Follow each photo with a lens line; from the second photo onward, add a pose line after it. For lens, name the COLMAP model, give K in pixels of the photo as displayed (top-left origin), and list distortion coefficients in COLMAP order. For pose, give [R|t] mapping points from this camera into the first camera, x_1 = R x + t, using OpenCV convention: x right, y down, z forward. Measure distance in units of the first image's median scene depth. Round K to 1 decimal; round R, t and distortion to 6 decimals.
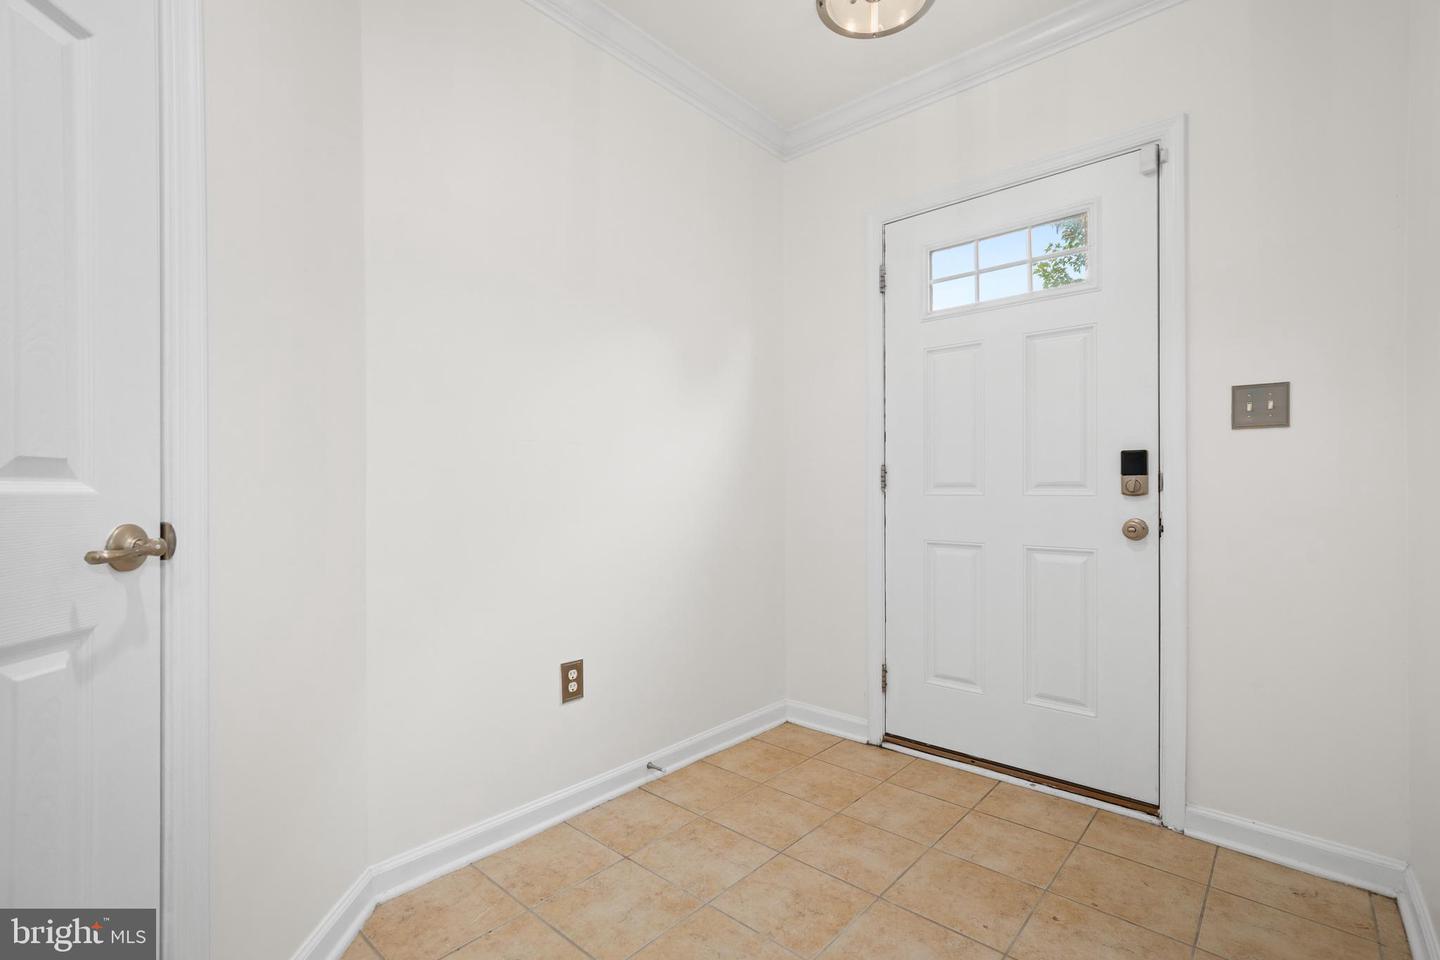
lens RADIAL K [[657.9, 0, 720.9], [0, 657.9, 489.4], [0, 0, 1]] dist [-0.008542, 0.000346]
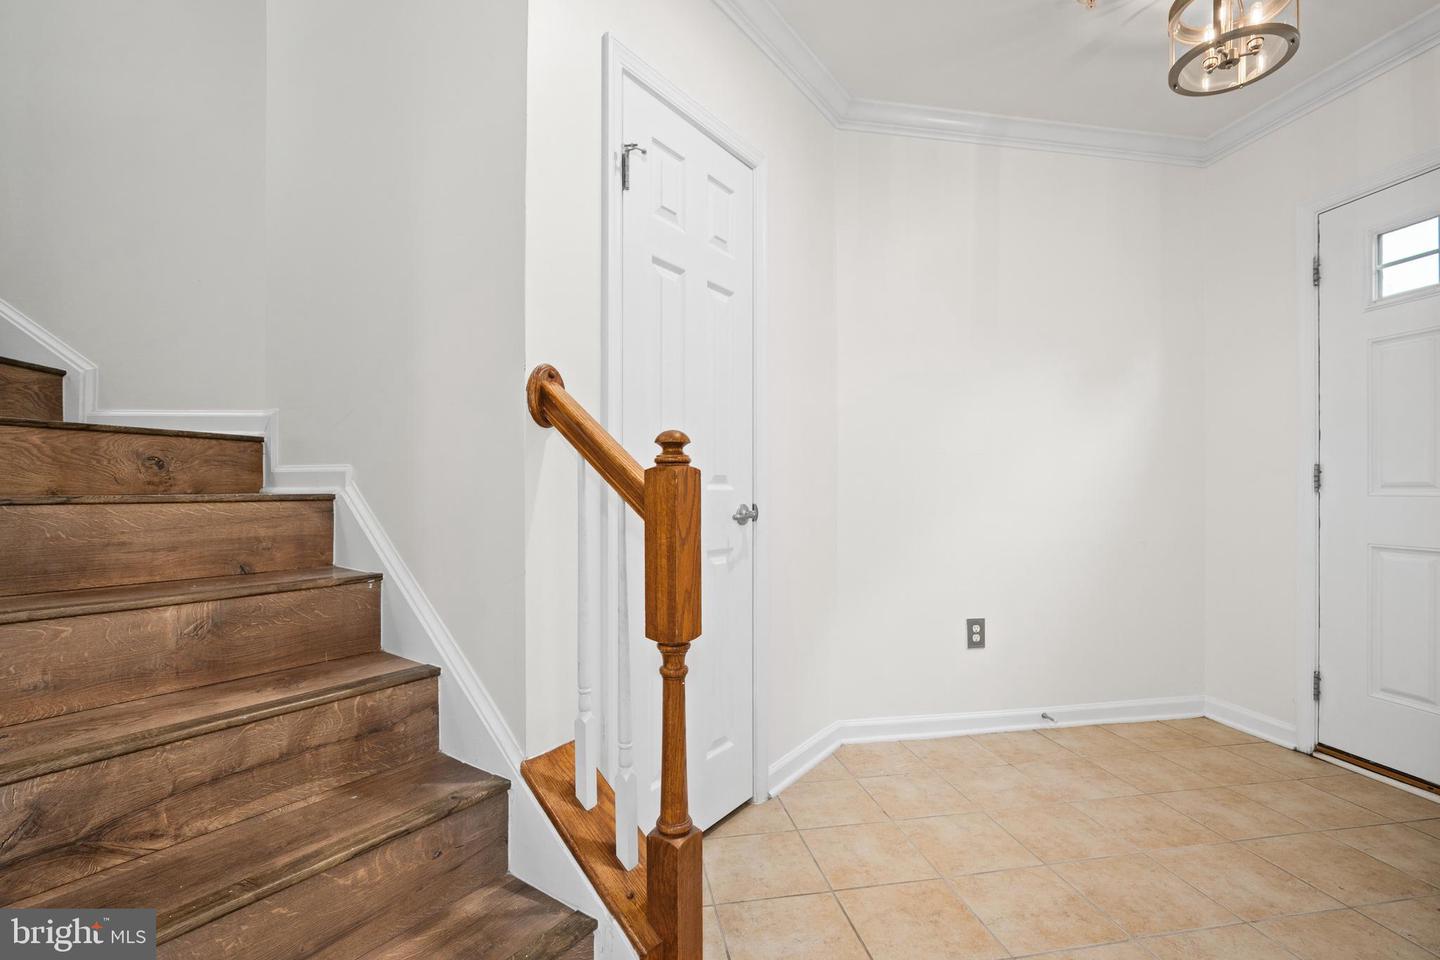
lens RADIAL K [[657.9, 0, 720.9], [0, 657.9, 489.4], [0, 0, 1]] dist [-0.008542, 0.000346]
pose [[0.786214, 0.002403, -0.617949, 0.175719], [-0.002108, 0.999997, 0.001206, 0.000374], [0.617951, 0.000355, 0.786217, -0.337404]]
